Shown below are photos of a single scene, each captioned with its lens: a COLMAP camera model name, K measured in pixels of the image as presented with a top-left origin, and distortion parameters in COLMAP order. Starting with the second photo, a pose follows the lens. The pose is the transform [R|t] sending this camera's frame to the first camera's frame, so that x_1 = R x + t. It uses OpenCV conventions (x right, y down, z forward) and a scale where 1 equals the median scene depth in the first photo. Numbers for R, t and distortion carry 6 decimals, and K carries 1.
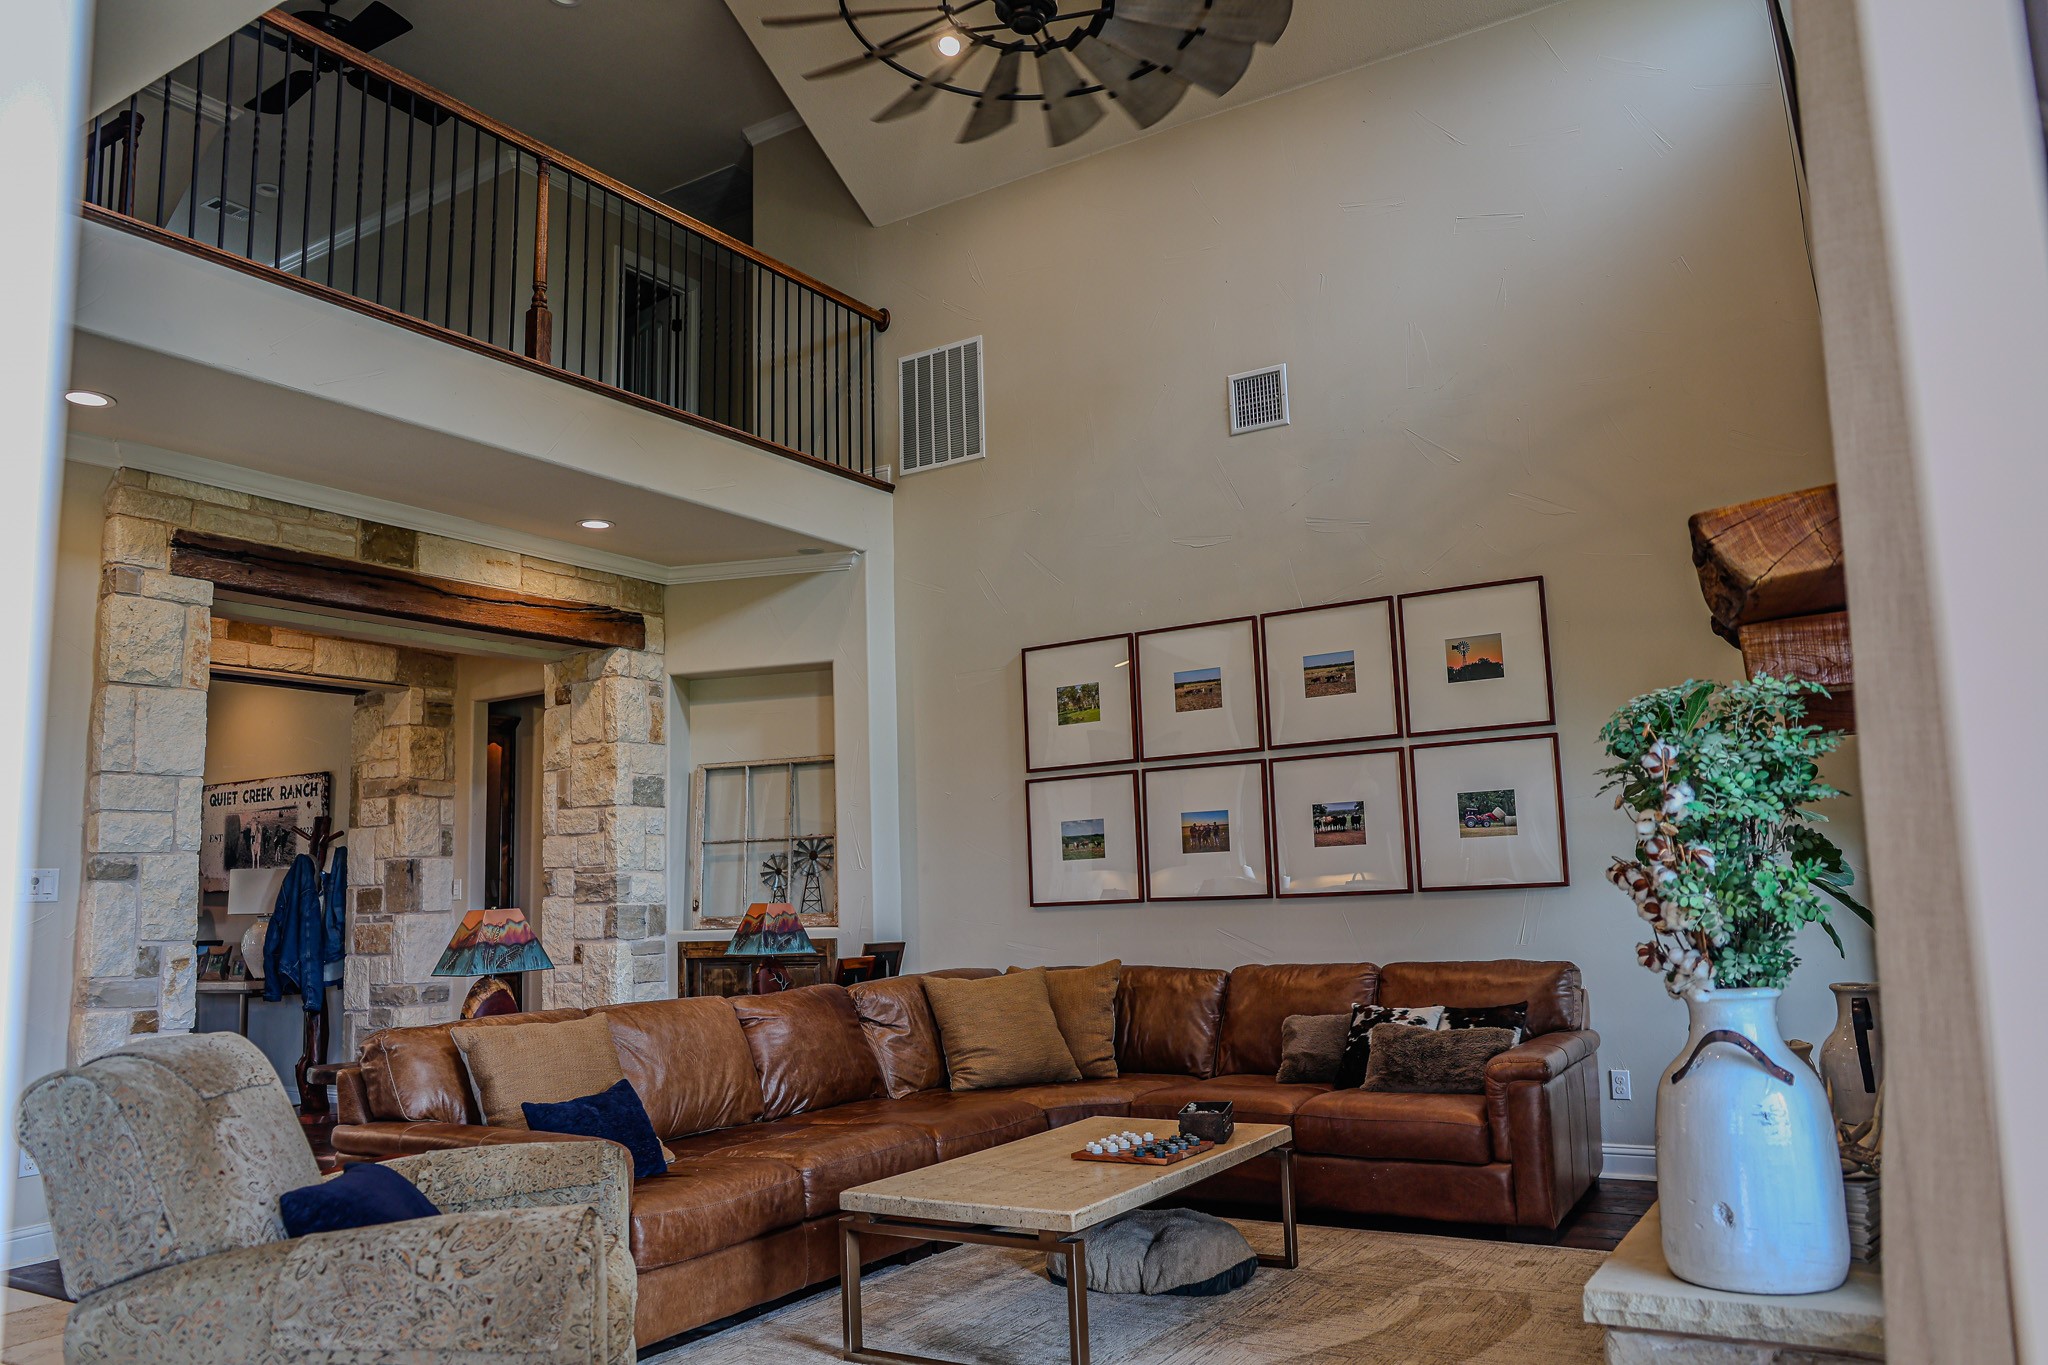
lens RADIAL K [[1473.5, 0, 1028.4], [0, 1473.5, 684.5], [0, 0, 1]] dist [-0.046911, -0.001434]
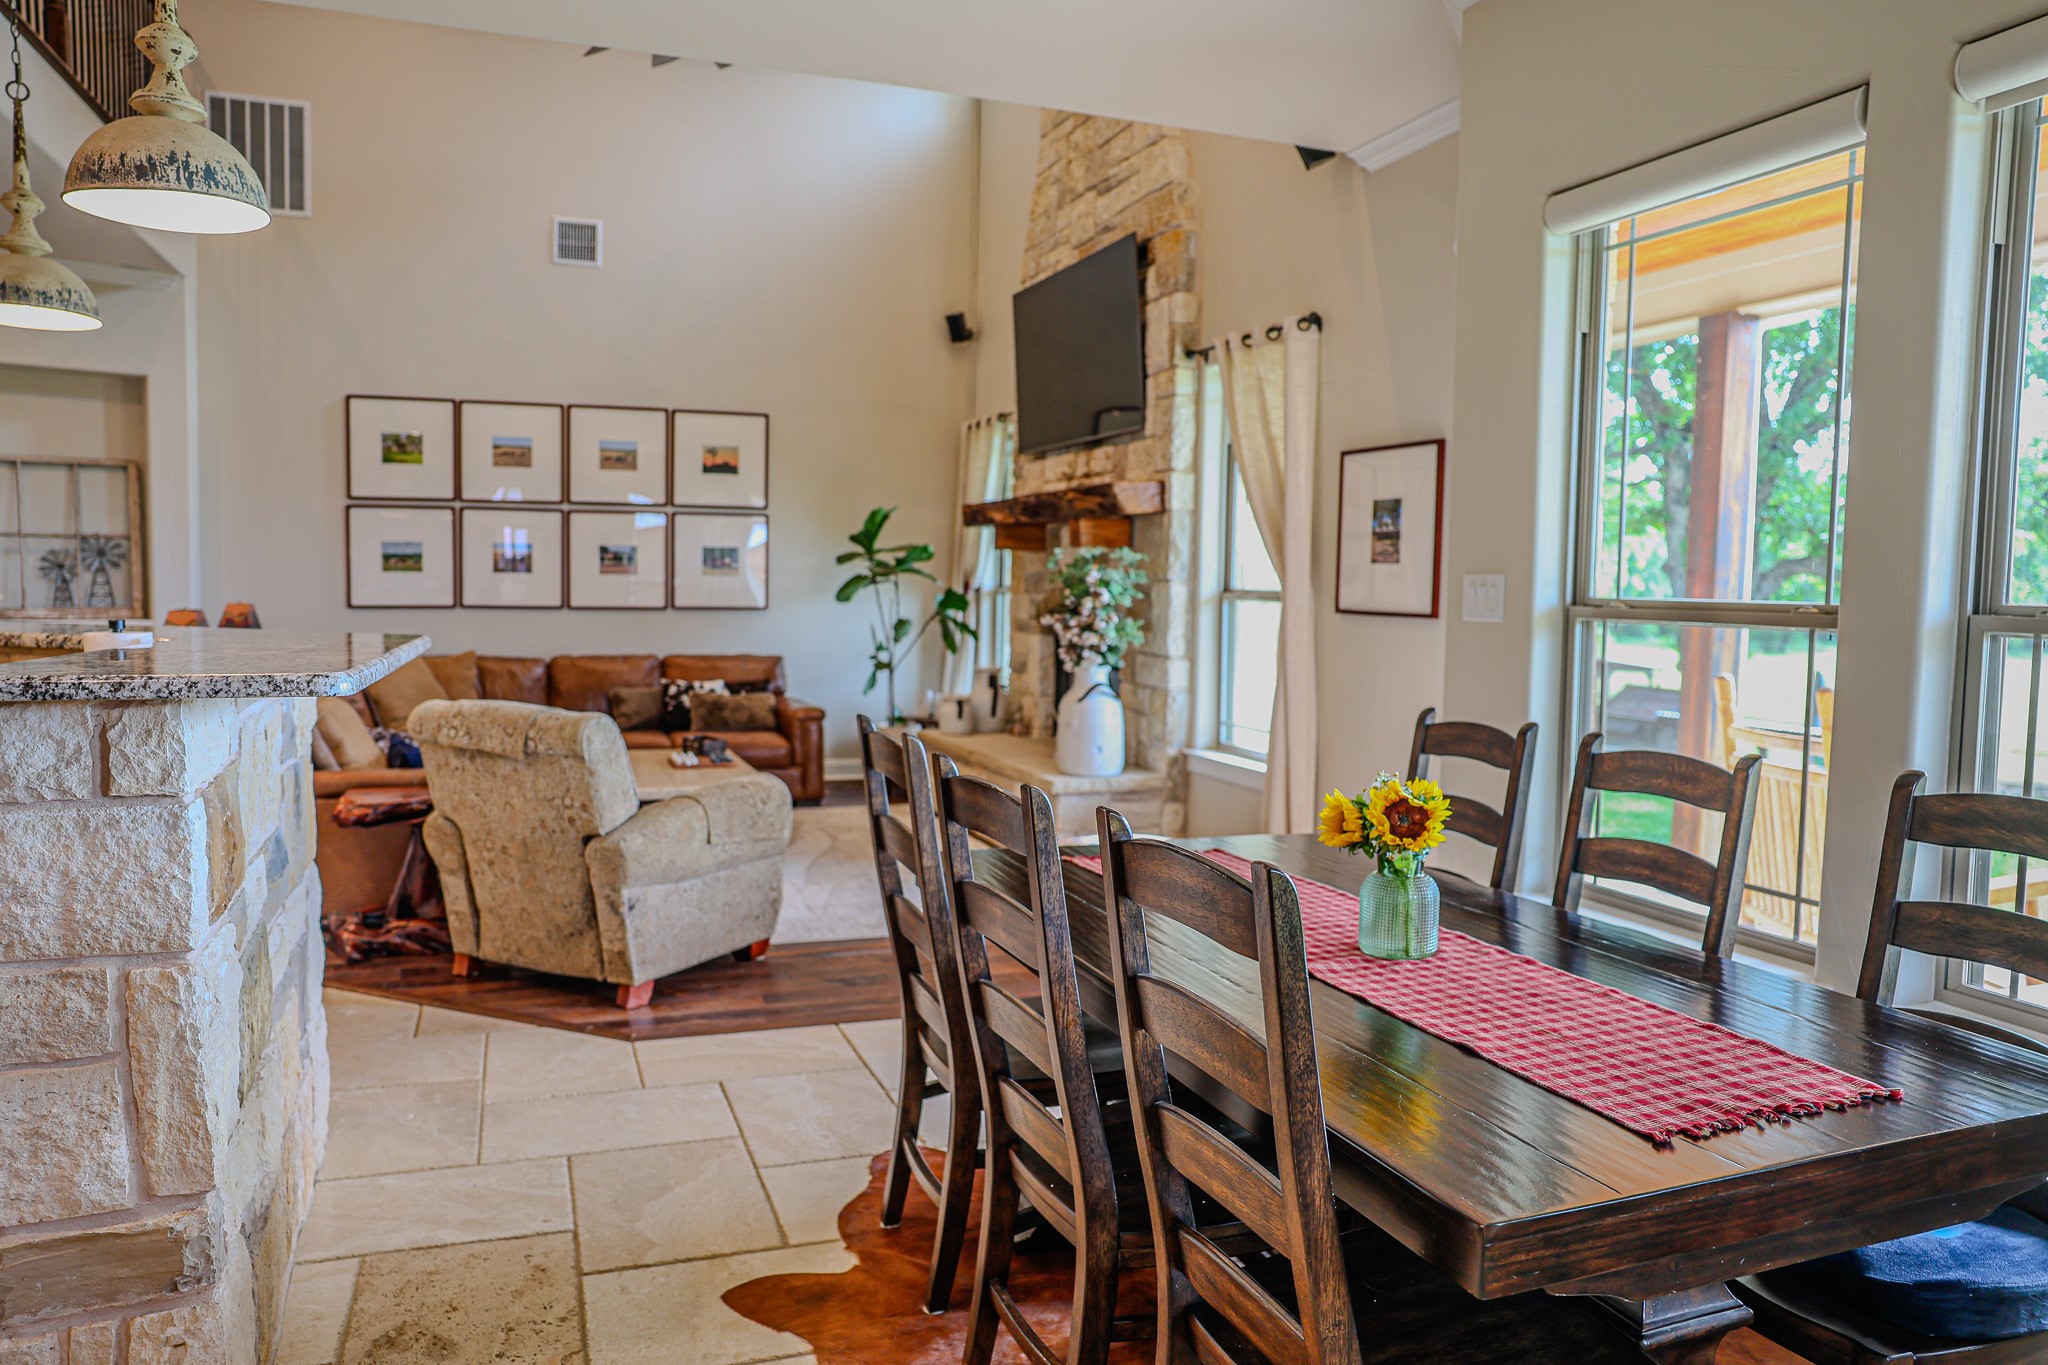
lens RADIAL K [[1410.9, 0, 1026.8], [0, 1410.9, 691.1], [0, 0, 1]] dist [-0.104052, 0.078429]
pose [[0.620133, -0.015418, 0.784346, -0.571026], [-0.151765, 0.978562, 0.139227, -0.029884], [-0.769677, -0.205375, 0.604498, -0.161657]]
